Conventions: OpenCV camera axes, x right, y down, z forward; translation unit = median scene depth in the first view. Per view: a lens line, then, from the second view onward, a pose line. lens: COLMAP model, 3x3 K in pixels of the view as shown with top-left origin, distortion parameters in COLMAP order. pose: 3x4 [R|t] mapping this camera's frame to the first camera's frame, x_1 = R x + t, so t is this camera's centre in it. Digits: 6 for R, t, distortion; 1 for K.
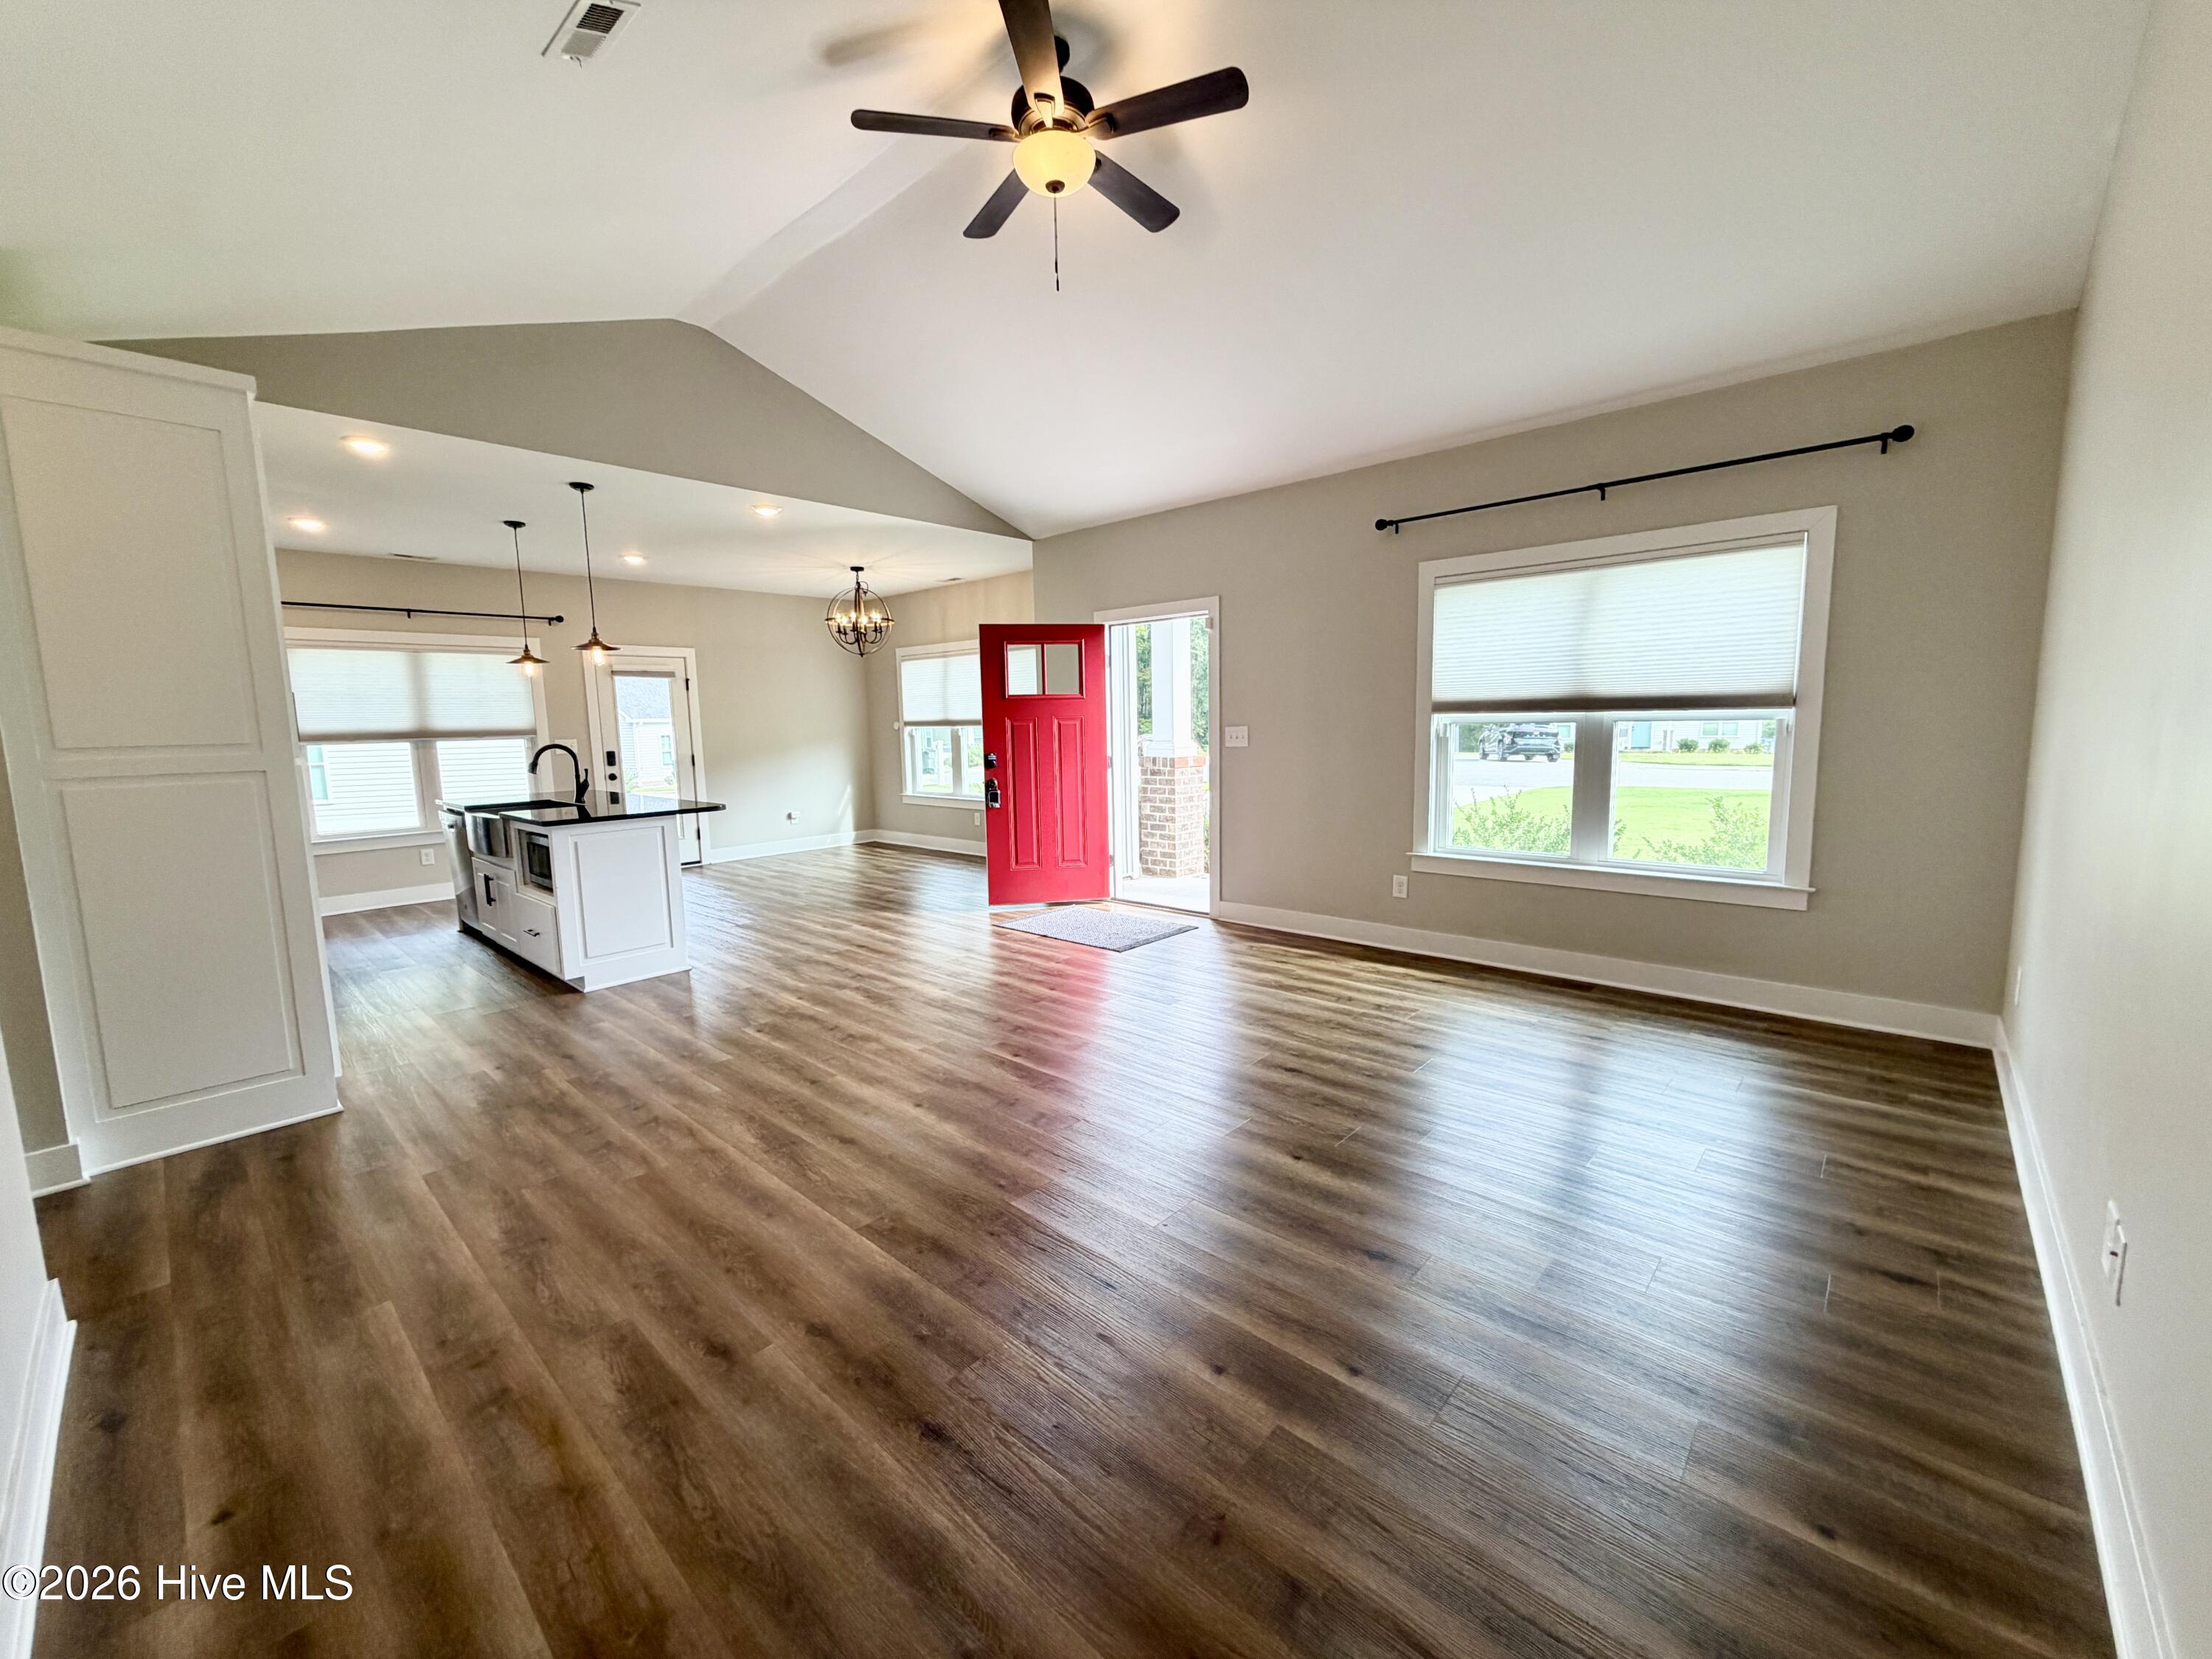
lens RADIAL K [[881.8, 0, 1106.2], [0, 881.8, 827.3], [0, 0, 1]] dist [-0.001194, -0.000615]
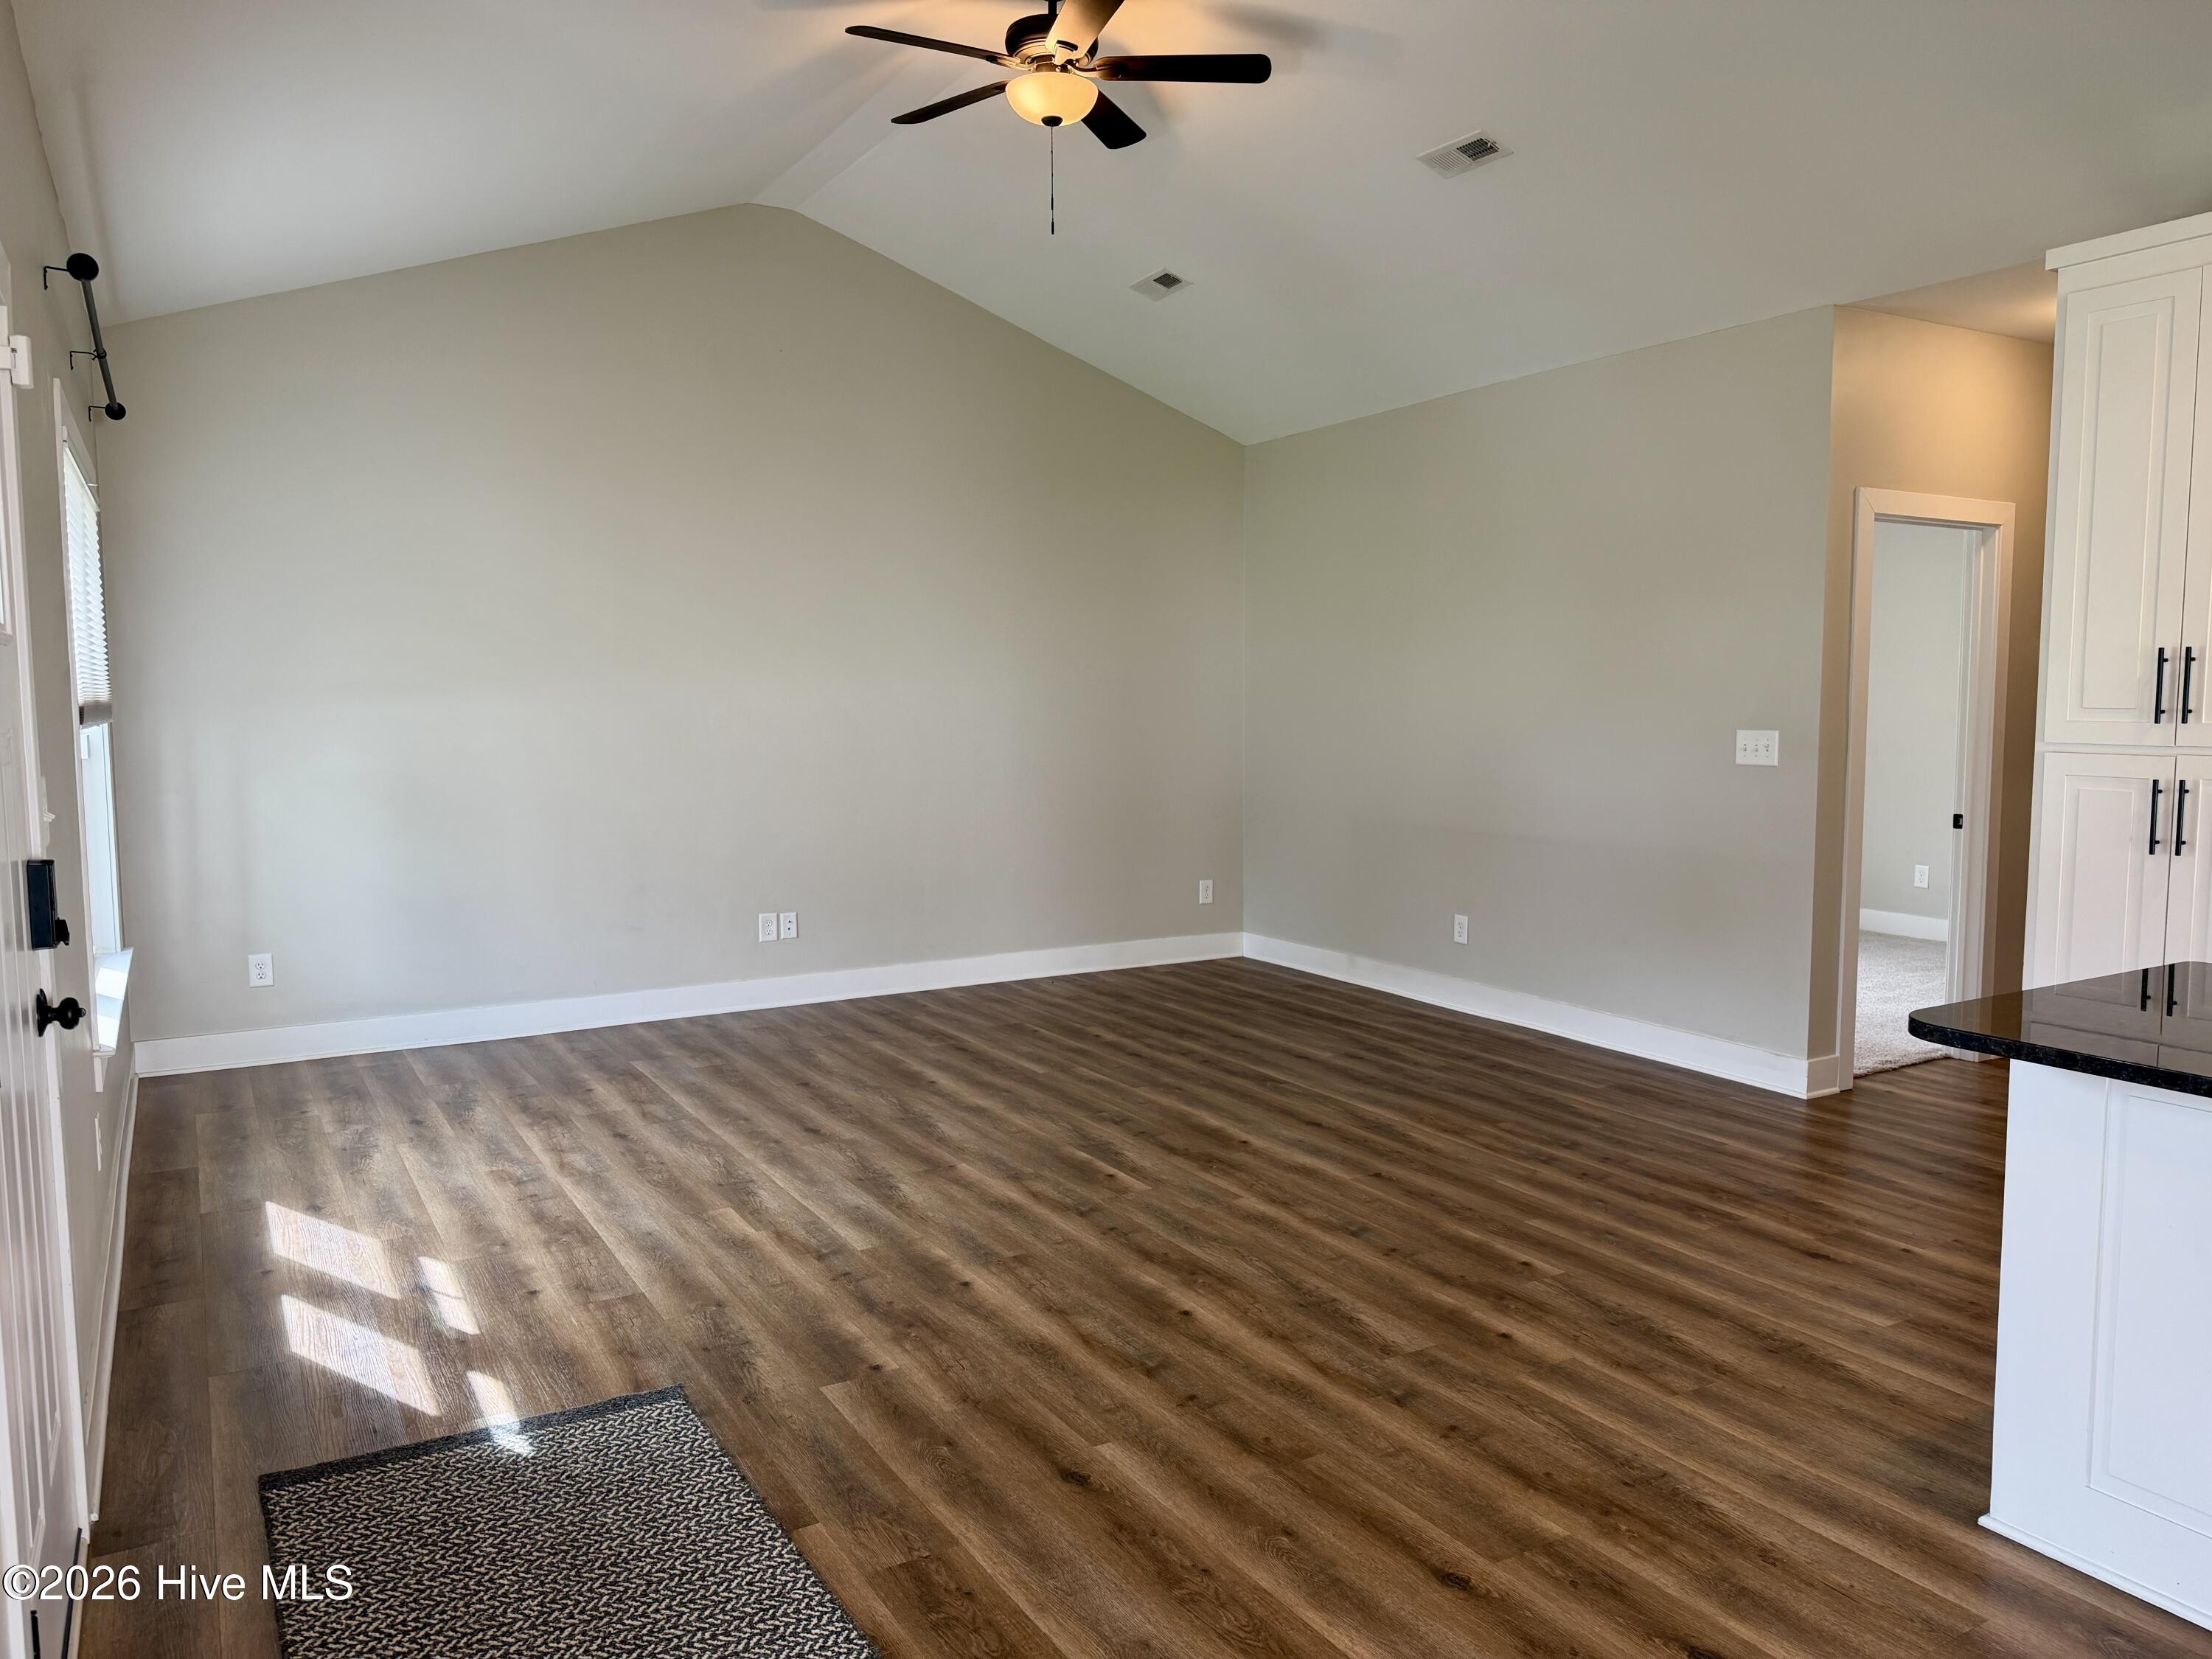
lens RADIAL K [[1557.8, 0, 1098.3], [0, 1557.8, 822.3], [0, 0, 1]] dist [0.057215, -0.075109]
pose [[-0.953701, 0.000283, 0.300757, -0.627750], [0.062301, 0.978496, 0.196634, -0.363577], [-0.294234, 0.206267, -0.933210, 2.813611]]
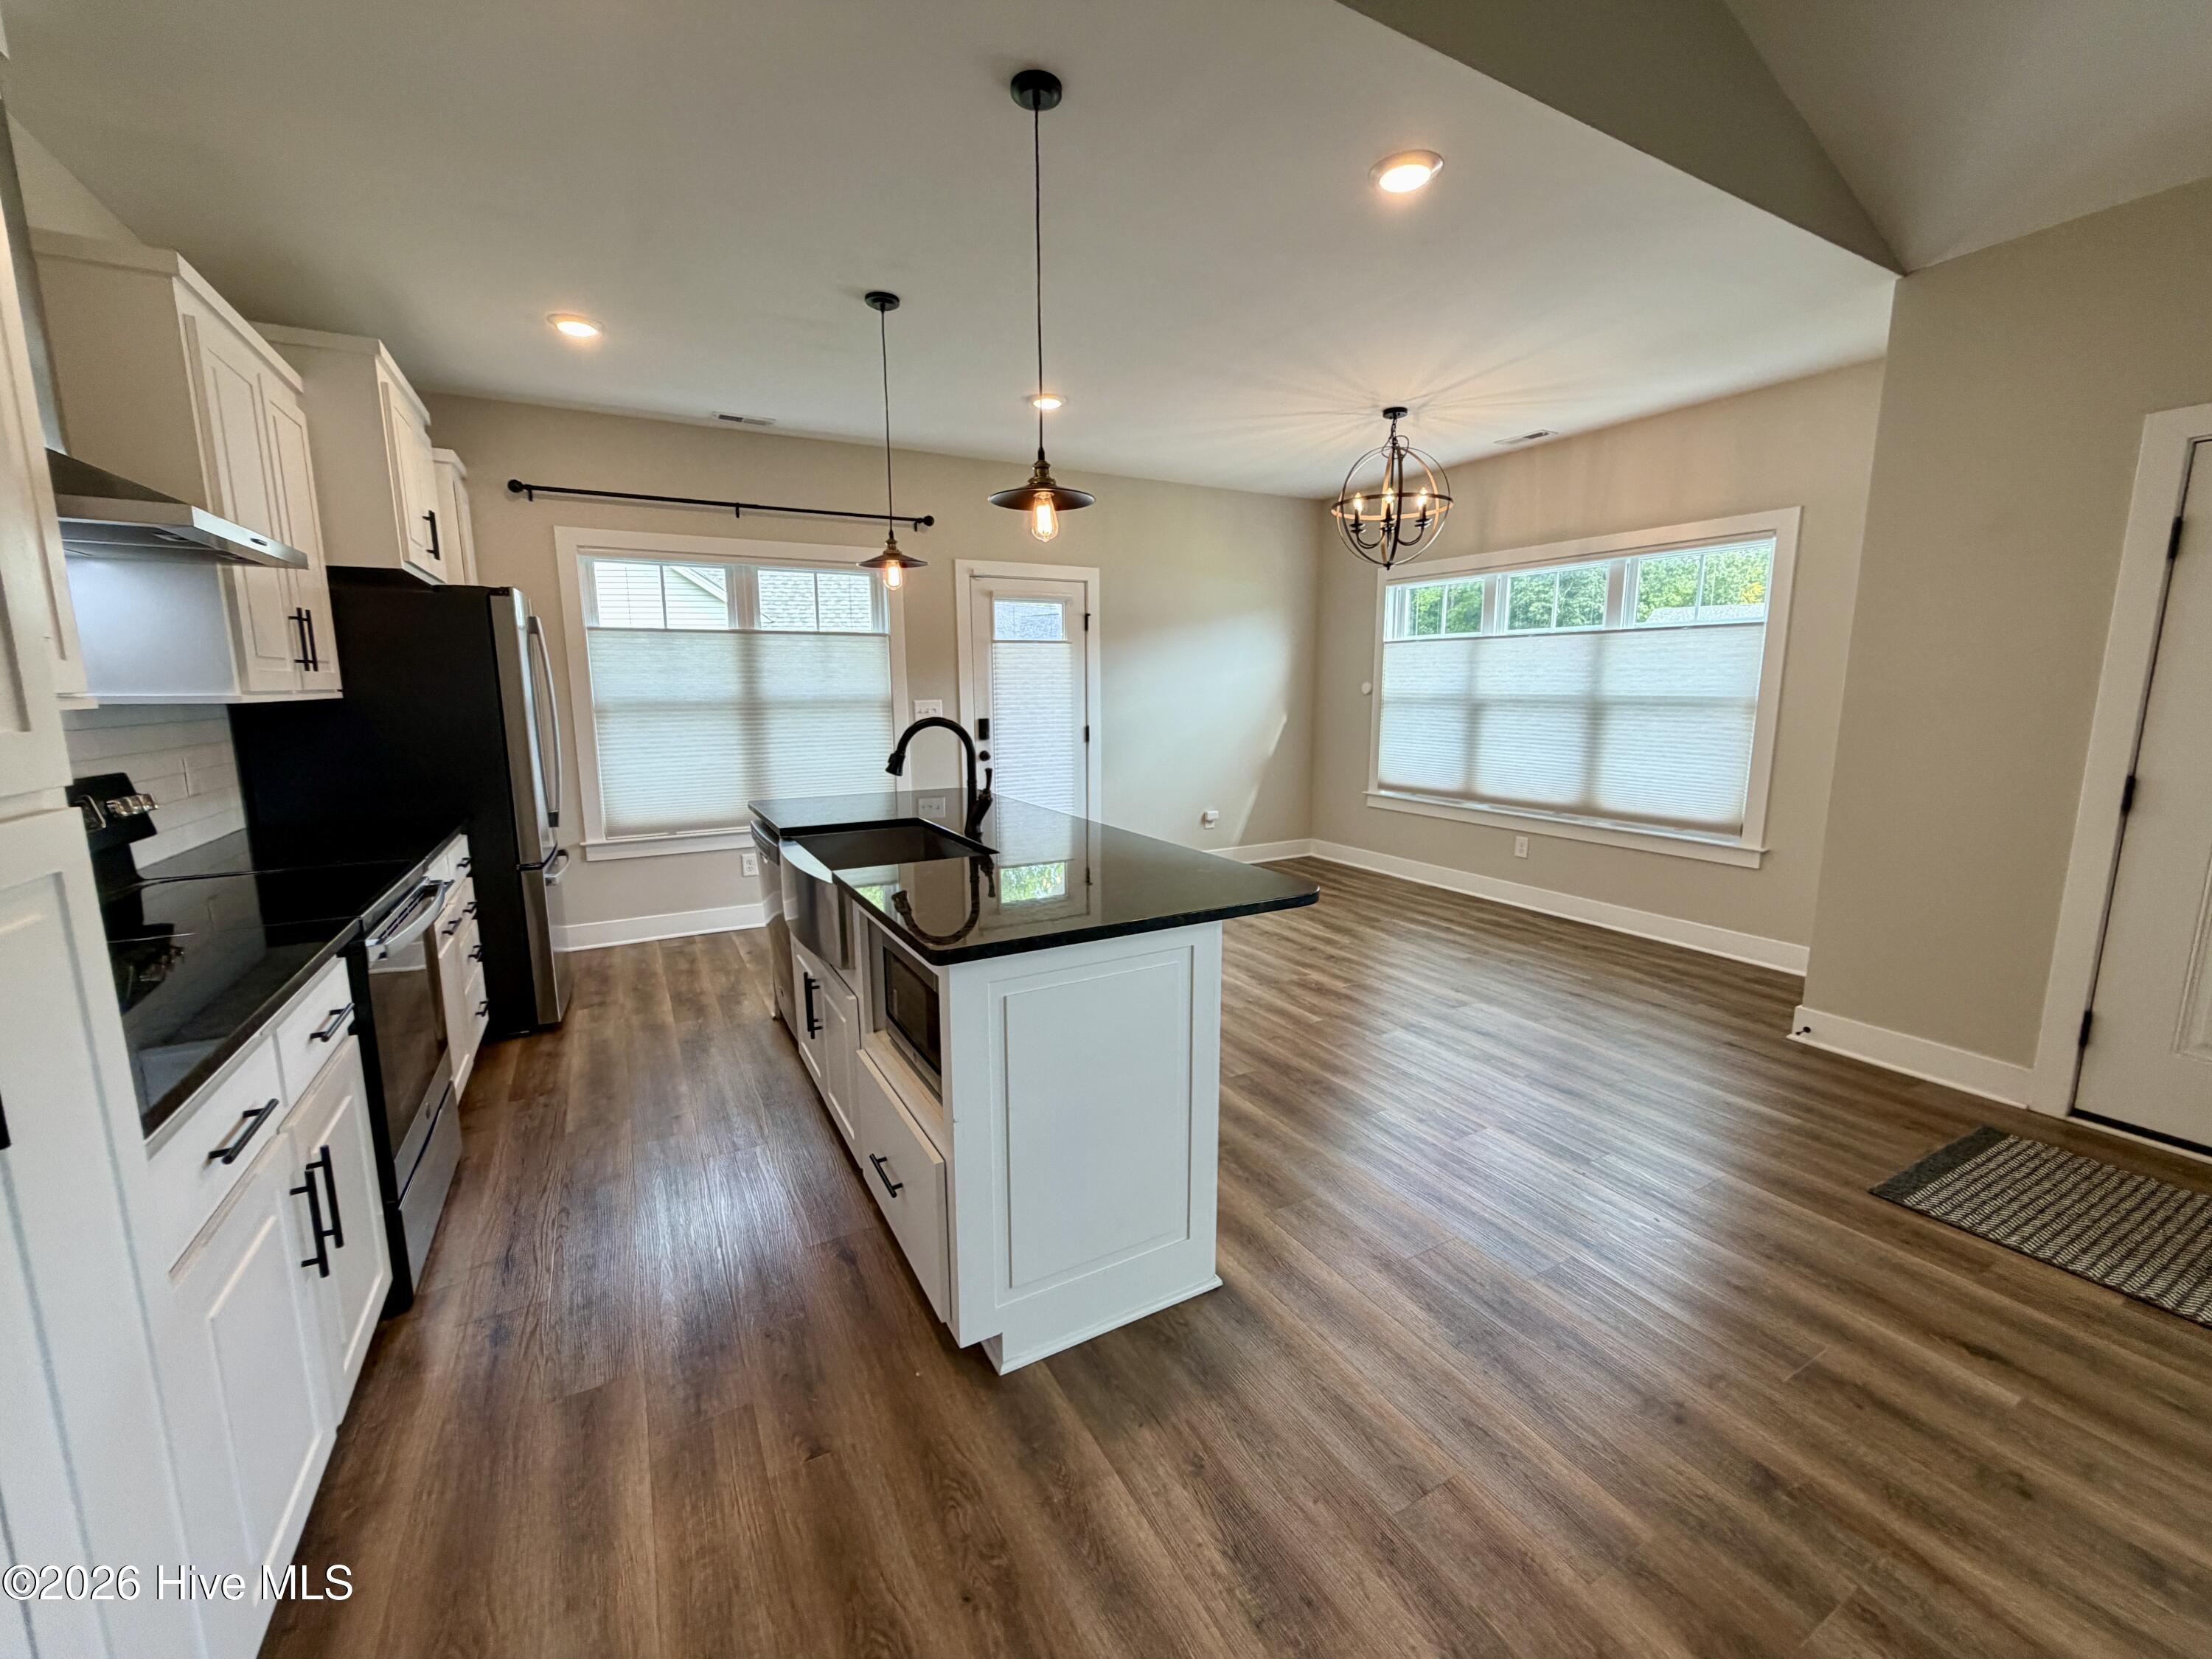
lens RADIAL K [[881.8, 0, 1096.3], [0, 881.8, 827.1], [0, 0, 1]] dist [-0.001194, -0.000615]
pose [[0.945645, 0.069234, -0.317745, -0.747638], [-0.056325, 0.997177, 0.049648, -0.122992], [0.320286, -0.029052, 0.946875, 1.099758]]
